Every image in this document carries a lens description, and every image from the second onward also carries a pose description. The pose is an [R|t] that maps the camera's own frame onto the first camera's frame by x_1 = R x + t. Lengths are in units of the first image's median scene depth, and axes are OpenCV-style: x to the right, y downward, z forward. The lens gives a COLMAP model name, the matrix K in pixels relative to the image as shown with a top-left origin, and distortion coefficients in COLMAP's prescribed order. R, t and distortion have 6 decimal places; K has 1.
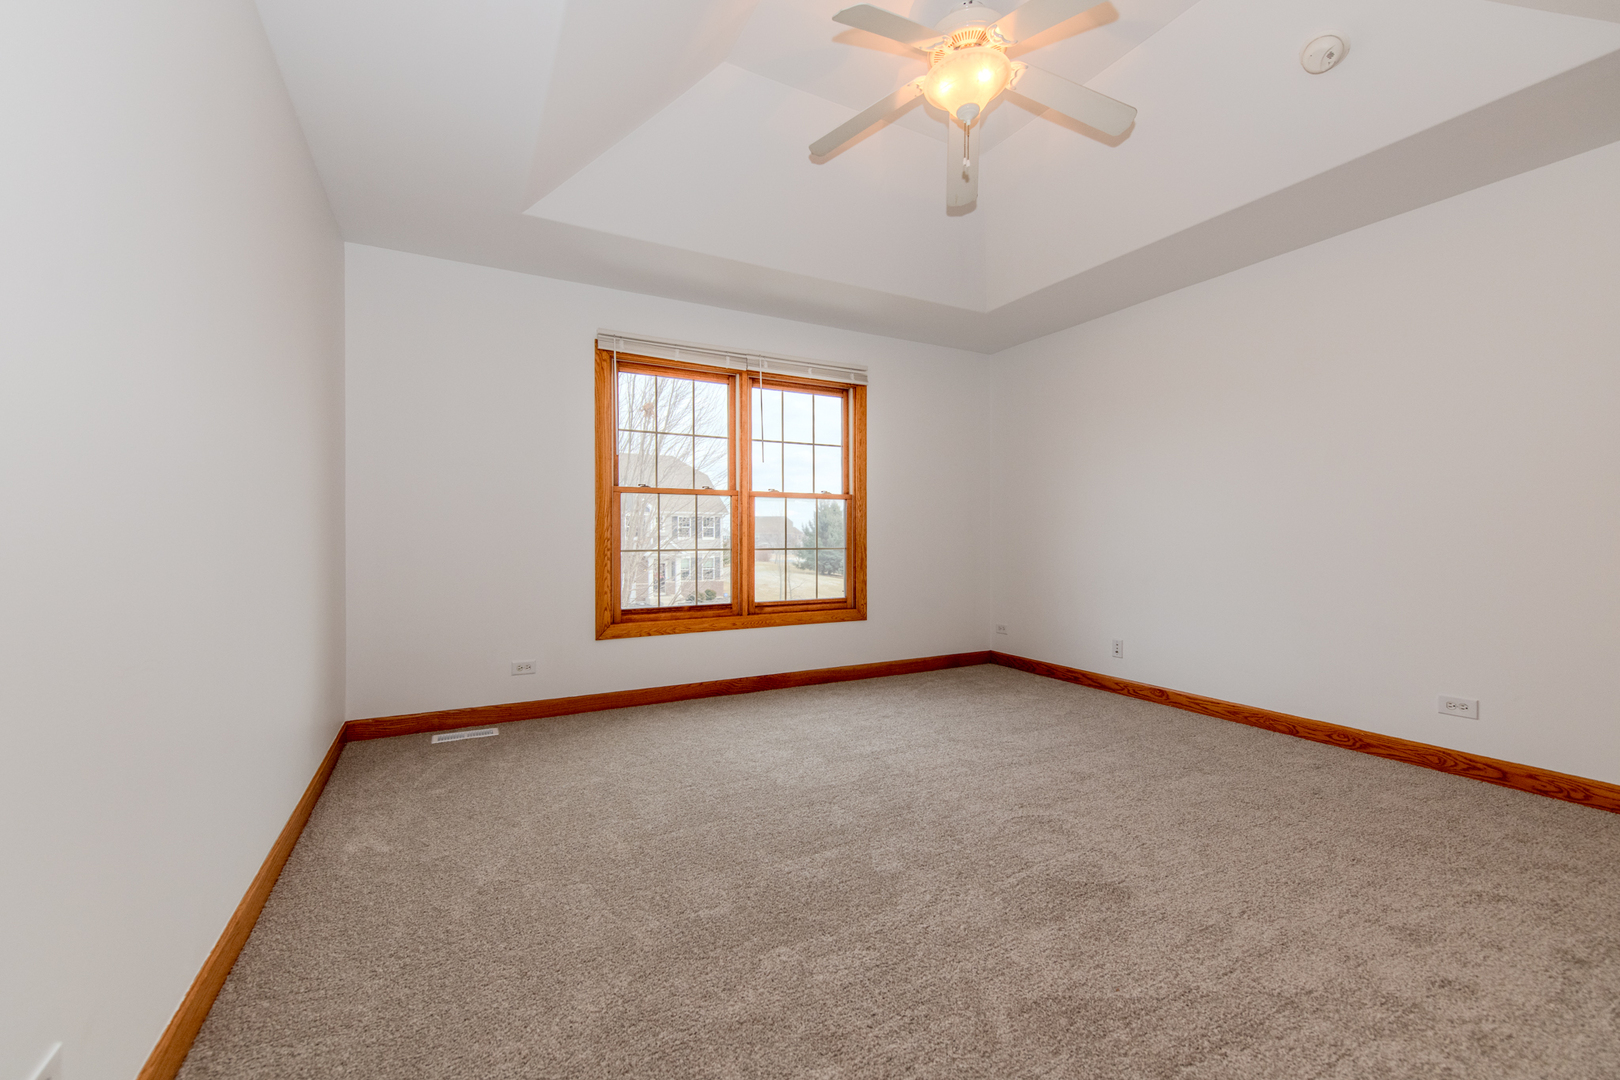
lens RADIAL K [[637.4, 0, 805.4], [0, 637.4, 538.8], [0, 0, 1]] dist [0.001458, 0.000051]
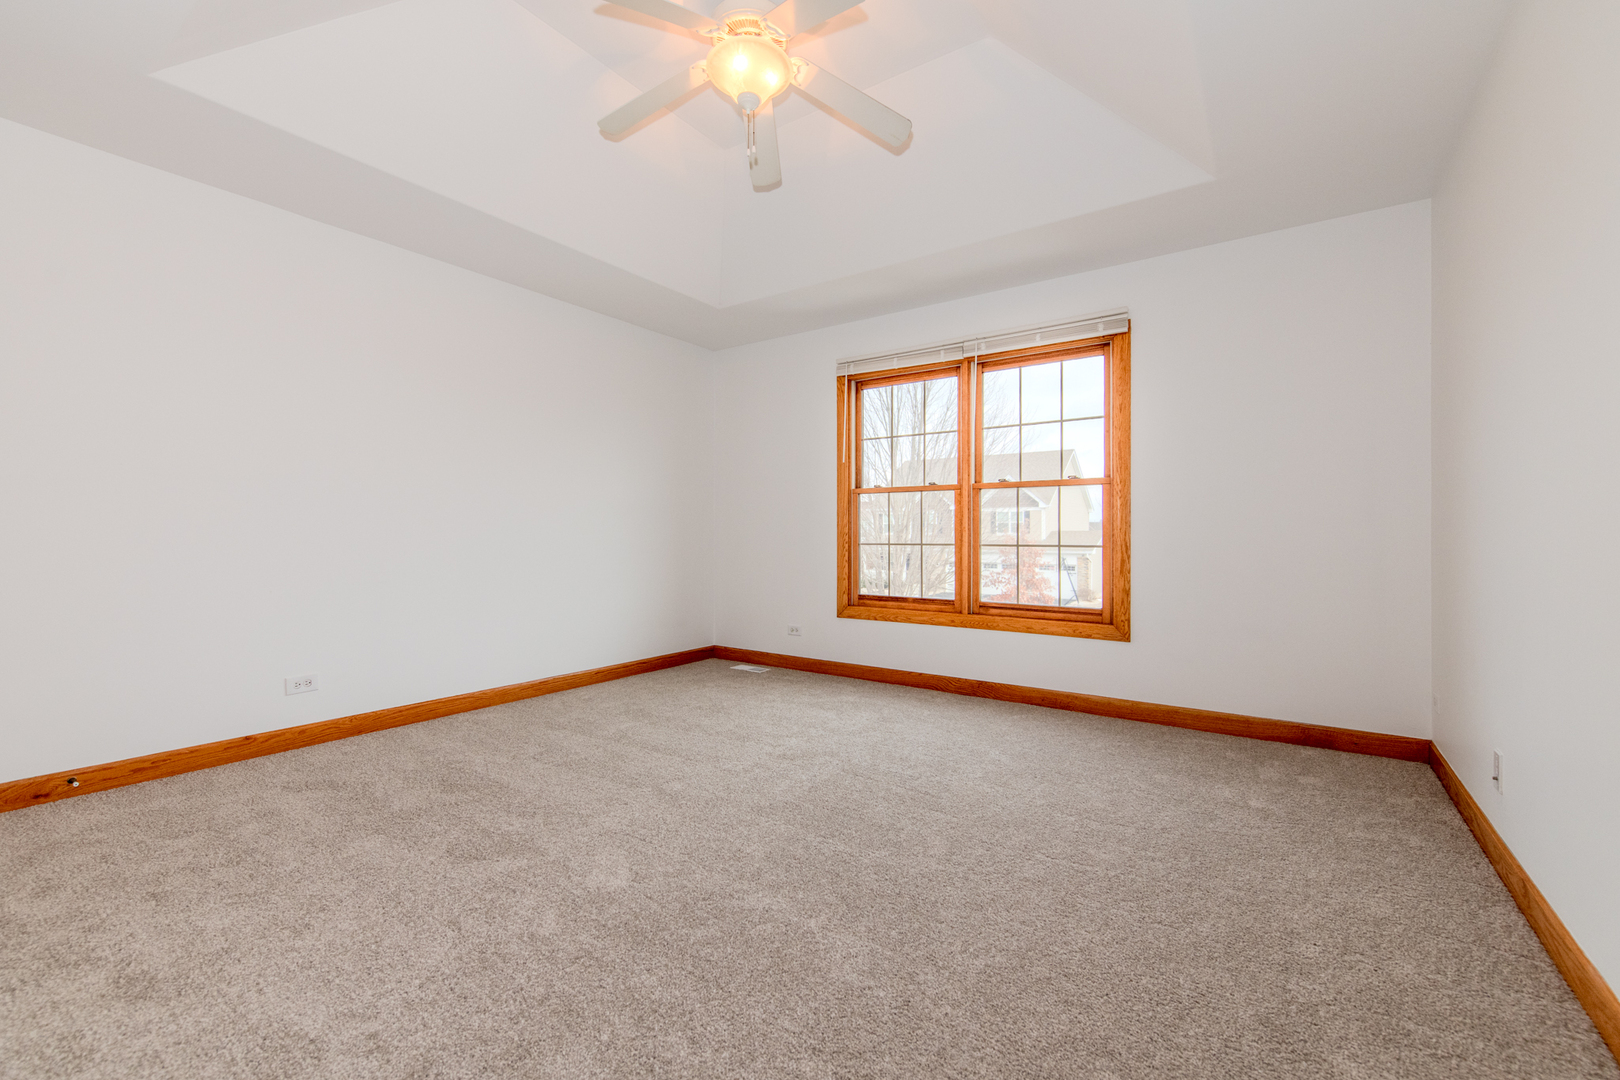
lens RADIAL K [[637.4, 0, 805.4], [0, 637.4, 538.8], [0, 0, 1]] dist [0.001458, 0.000051]
pose [[0.470784, 0.008730, -0.882206, 0.638759], [-0.001002, 0.999956, 0.009361, -0.001758], [0.882248, -0.003523, 0.470771, 0.335687]]
